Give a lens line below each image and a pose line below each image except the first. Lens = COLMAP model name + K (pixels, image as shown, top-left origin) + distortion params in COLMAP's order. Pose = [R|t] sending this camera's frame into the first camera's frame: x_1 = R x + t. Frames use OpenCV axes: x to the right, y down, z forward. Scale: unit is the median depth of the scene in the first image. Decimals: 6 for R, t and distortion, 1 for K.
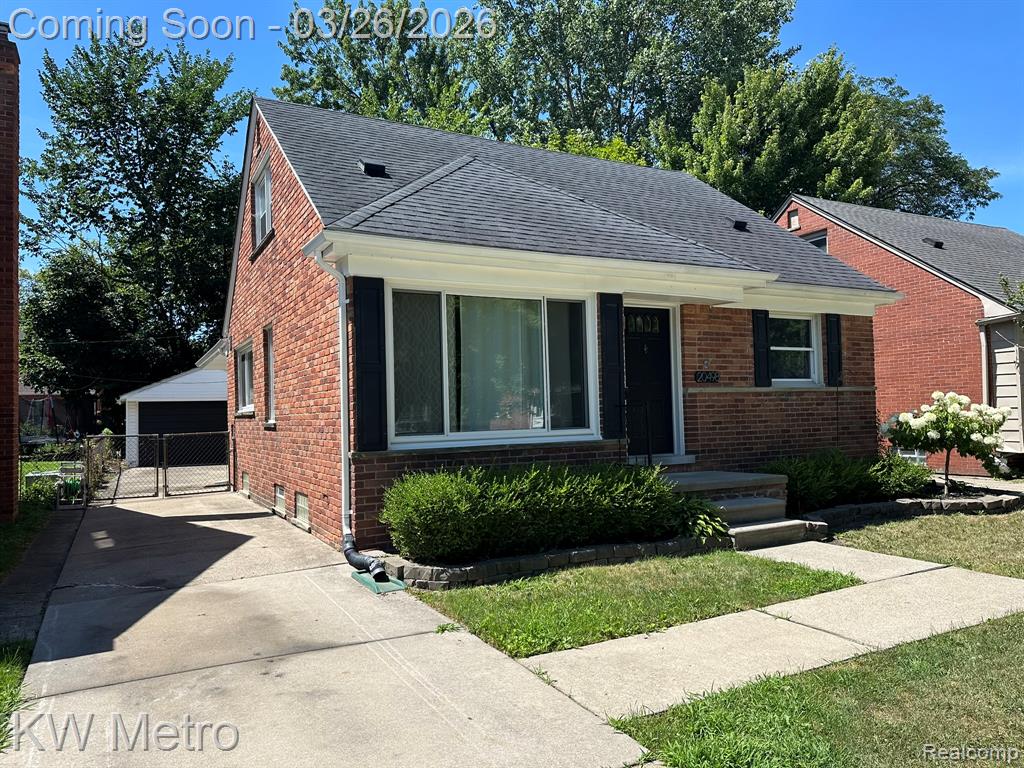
lens RADIAL K [[720.6, 0, 517.9], [0, 720.6, 387.8], [0, 0, 1]] dist [0.069597, -0.081180]
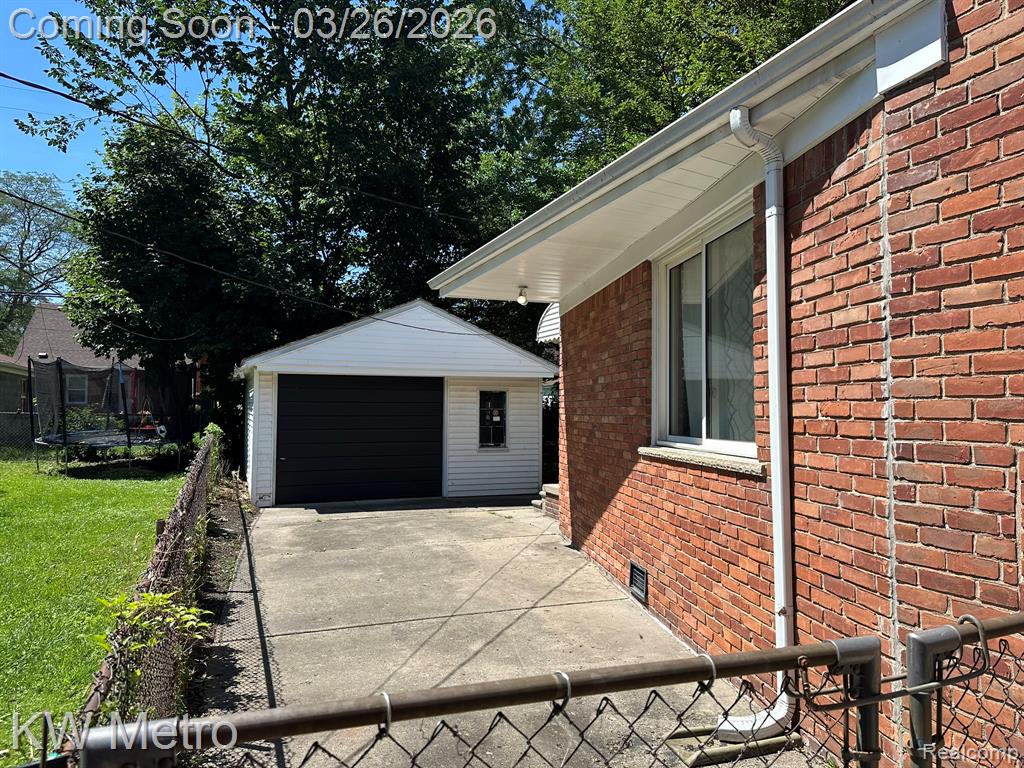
lens RADIAL K [[720.6, 0, 517.9], [0, 720.6, 387.8], [0, 0, 1]] dist [0.069597, -0.081180]
pose [[0.995176, 0.024249, -0.095064, -0.274960], [-0.023787, 0.999699, 0.005999, 0.019977], [0.095181, -0.003708, 0.995453, 0.463357]]
